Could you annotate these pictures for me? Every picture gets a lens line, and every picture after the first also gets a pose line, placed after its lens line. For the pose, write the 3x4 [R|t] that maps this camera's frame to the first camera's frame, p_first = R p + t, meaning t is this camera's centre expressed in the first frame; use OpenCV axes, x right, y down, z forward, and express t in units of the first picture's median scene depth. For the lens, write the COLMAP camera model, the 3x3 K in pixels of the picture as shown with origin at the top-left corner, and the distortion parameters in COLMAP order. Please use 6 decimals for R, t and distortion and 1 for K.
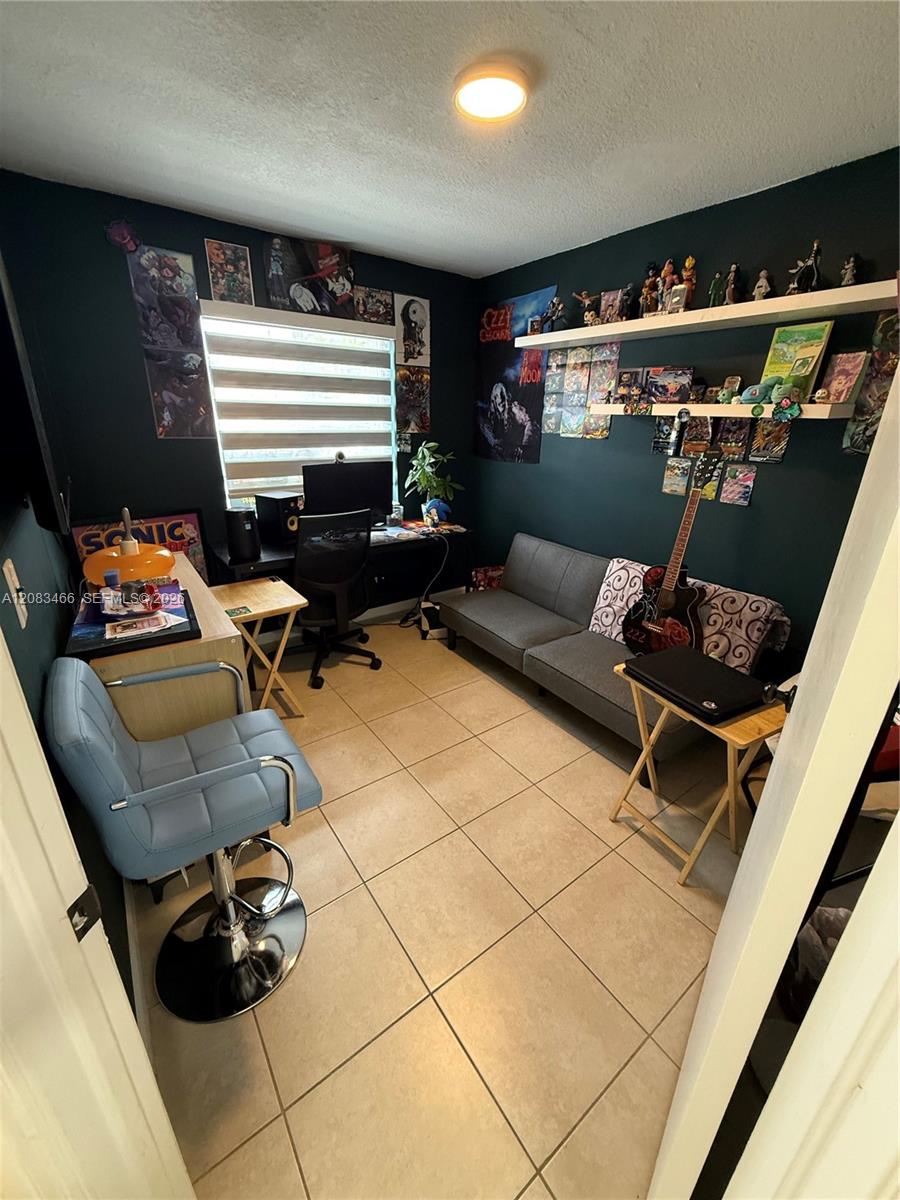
lens RADIAL K [[477.7, 0, 446.6], [0, 477.7, 600.6], [0, 0, 1]] dist [-0.000085, 0.000363]
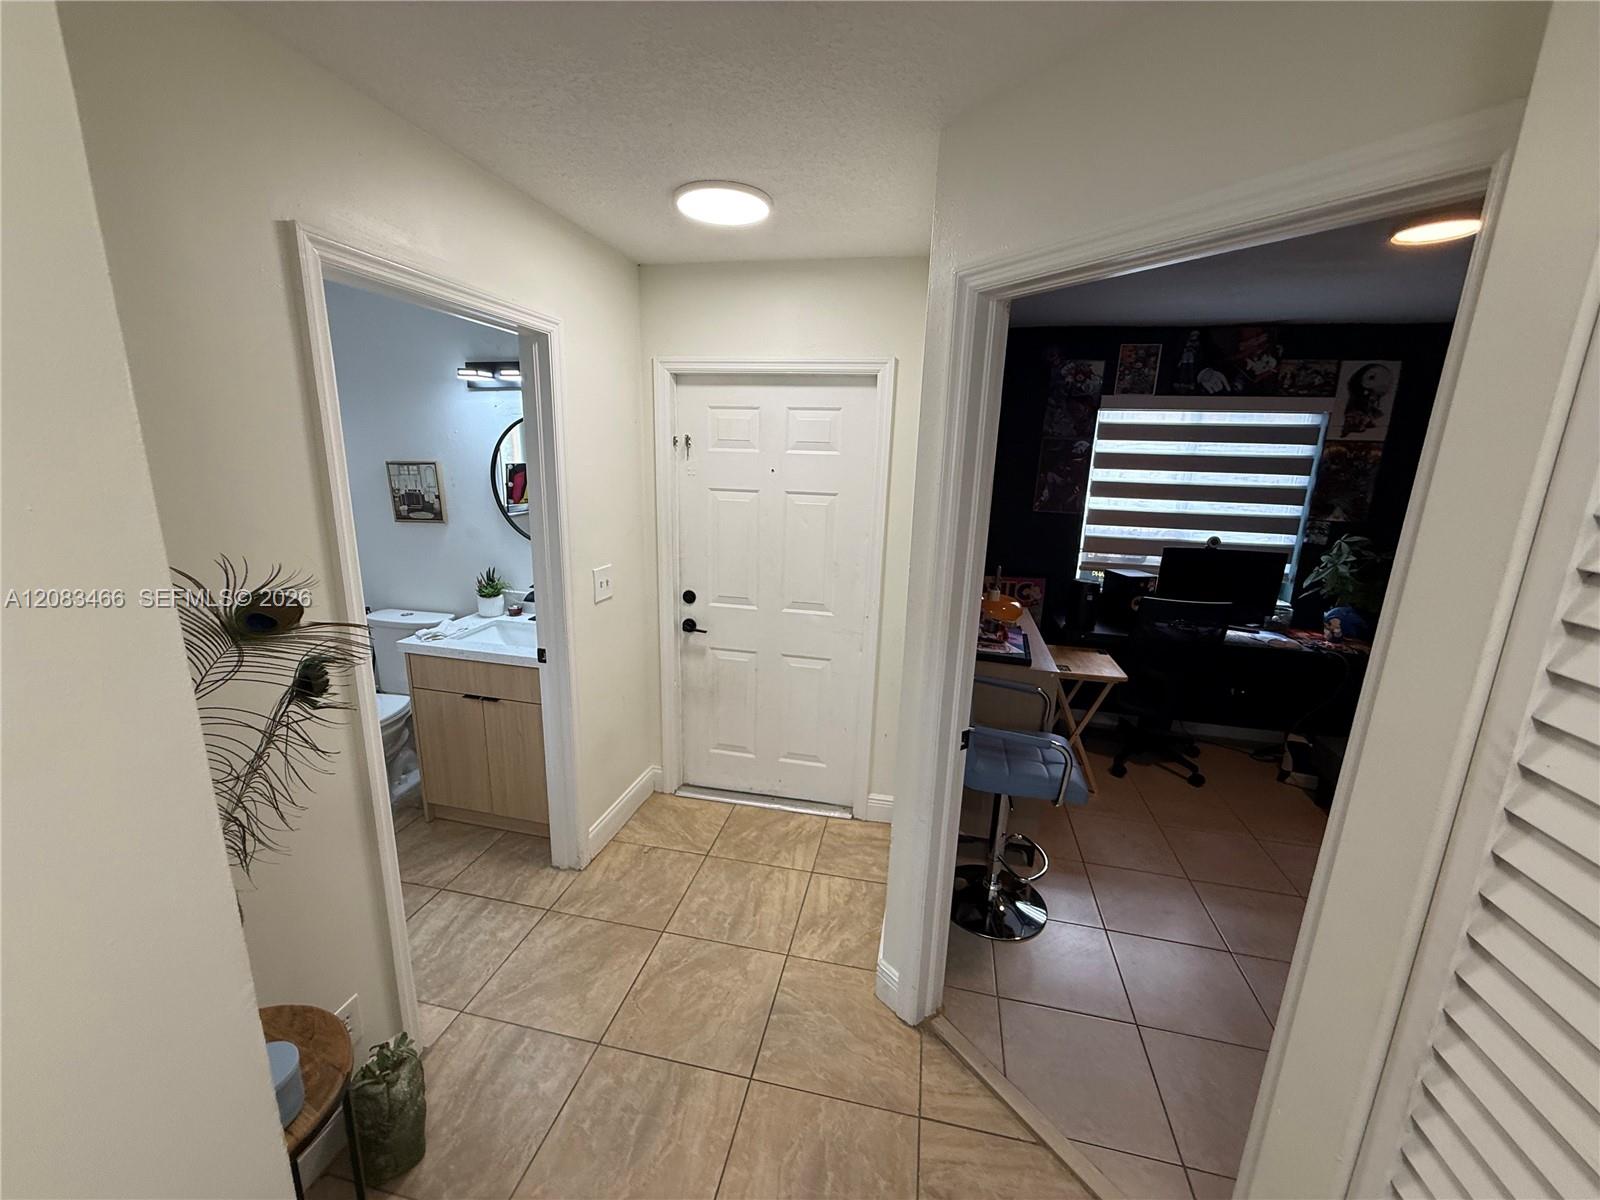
lens RADIAL K [[636.9, 0, 801.1], [0, 636.9, 598.9], [0, 0, 1]] dist [-0.000085, 0.000363]
pose [[0.664816, 0.172643, -0.726783, 0.141853], [-0.287423, 0.957144, -0.035553, 0.063038], [0.689498, 0.232531, 0.685946, -0.313533]]
